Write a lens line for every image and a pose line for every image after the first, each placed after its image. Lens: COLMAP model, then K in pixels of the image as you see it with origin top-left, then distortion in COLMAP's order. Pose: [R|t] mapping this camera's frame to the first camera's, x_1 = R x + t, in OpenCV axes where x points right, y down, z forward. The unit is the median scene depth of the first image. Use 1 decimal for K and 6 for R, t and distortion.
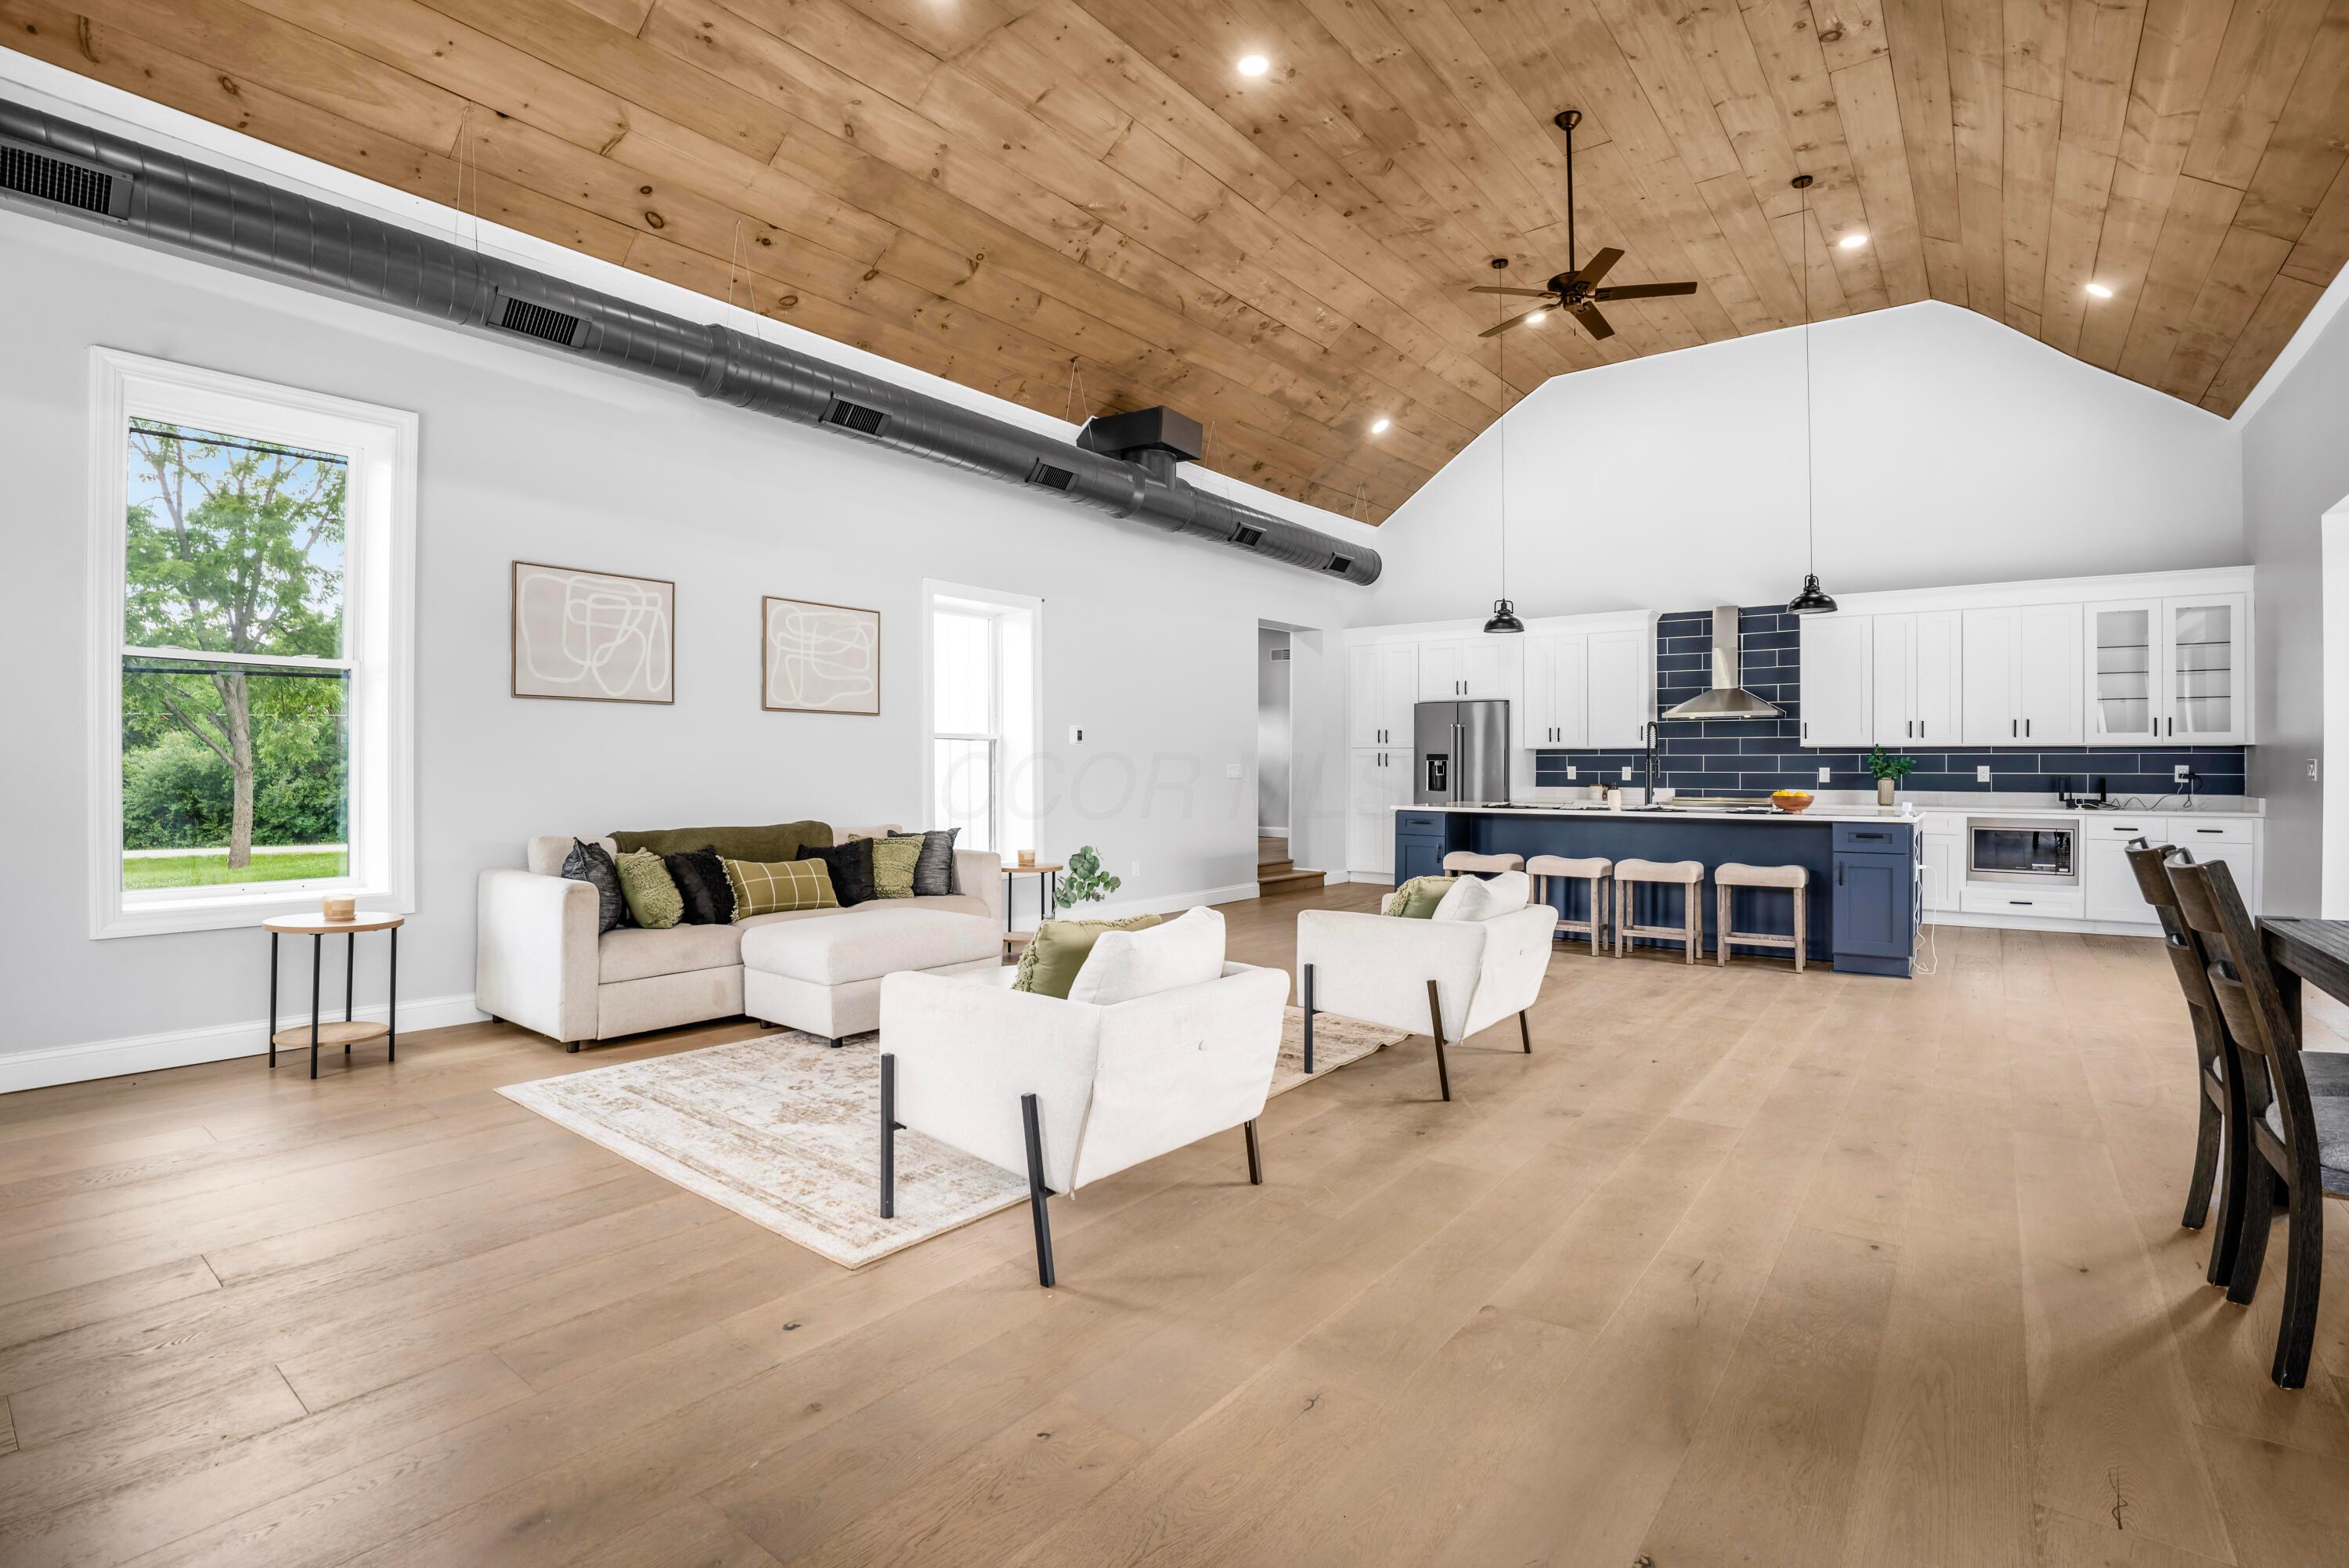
lens RADIAL K [[1069.5, 0, 1182.0], [0, 1069.5, 800.0], [0, 0, 1]] dist [-0.042353, 0.002506]
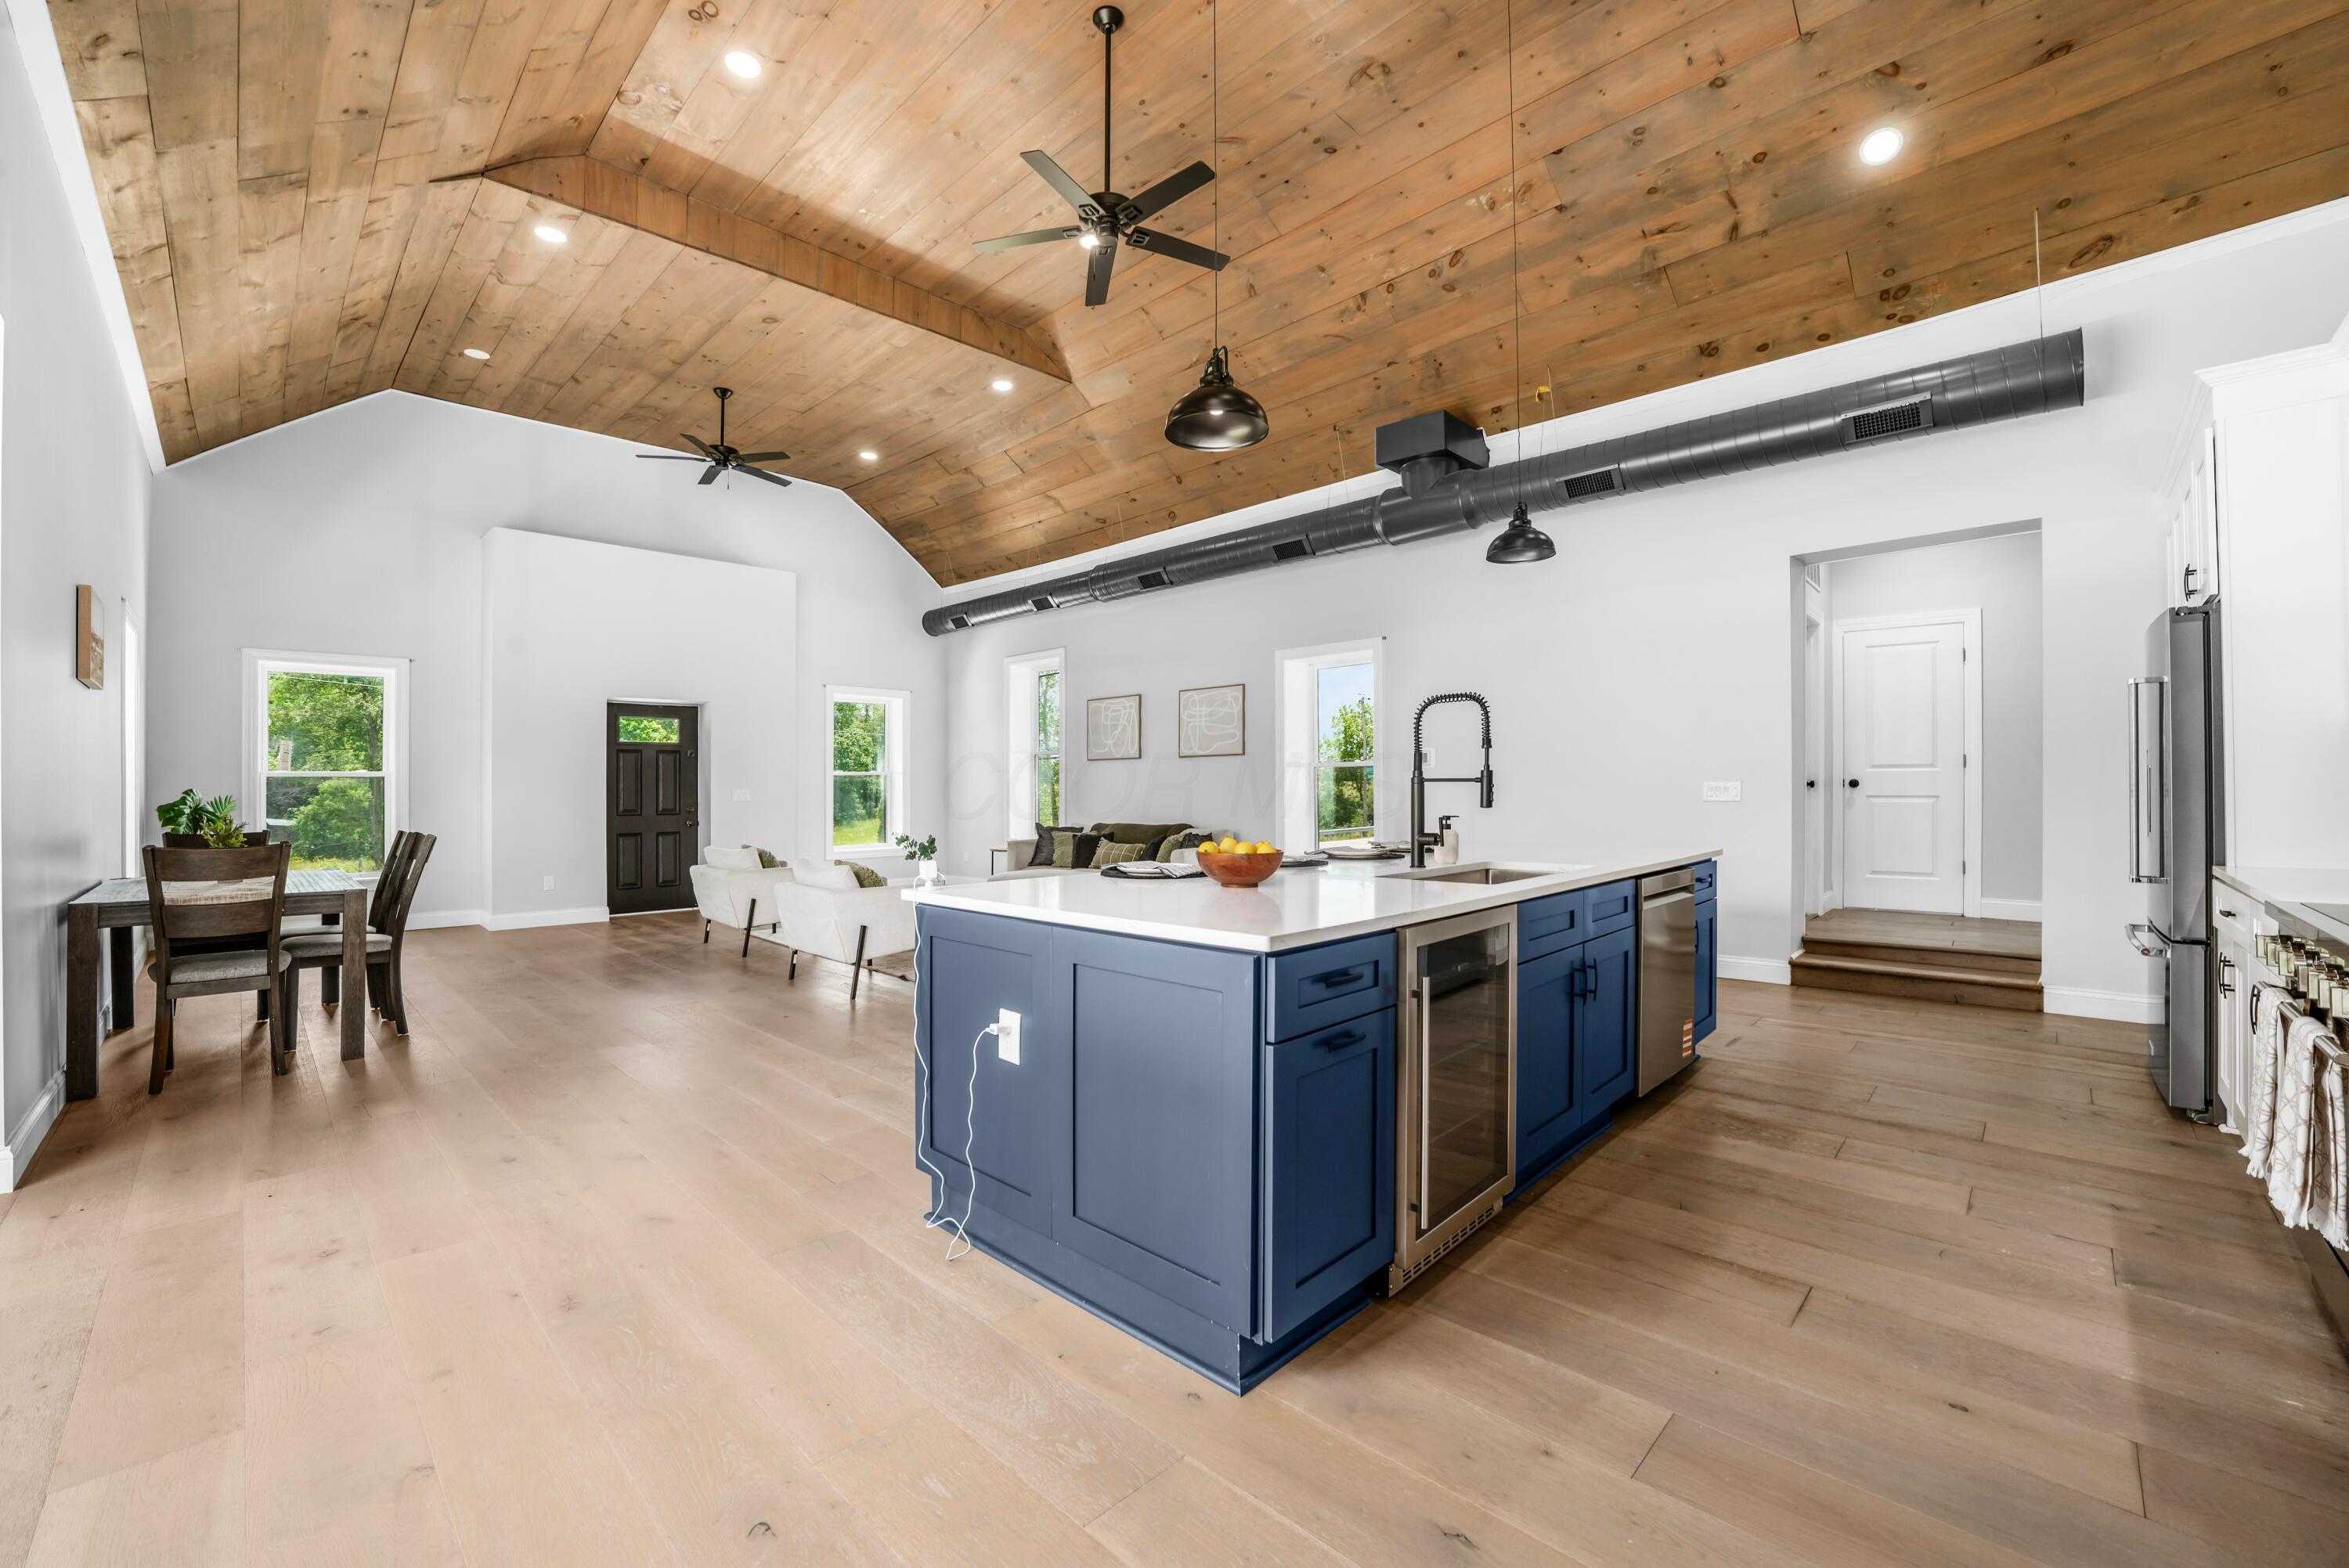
lens RADIAL K [[999.3, 0, 1186.7], [0, 999.3, 785.0], [0, 0, 1]] dist [-0.019229, -0.000196]
pose [[-0.123398, -0.007554, -0.992328, 1.141374], [-0.025310, 0.999670, -0.004462, -0.033186], [0.992034, 0.024565, -0.123549, 1.162643]]
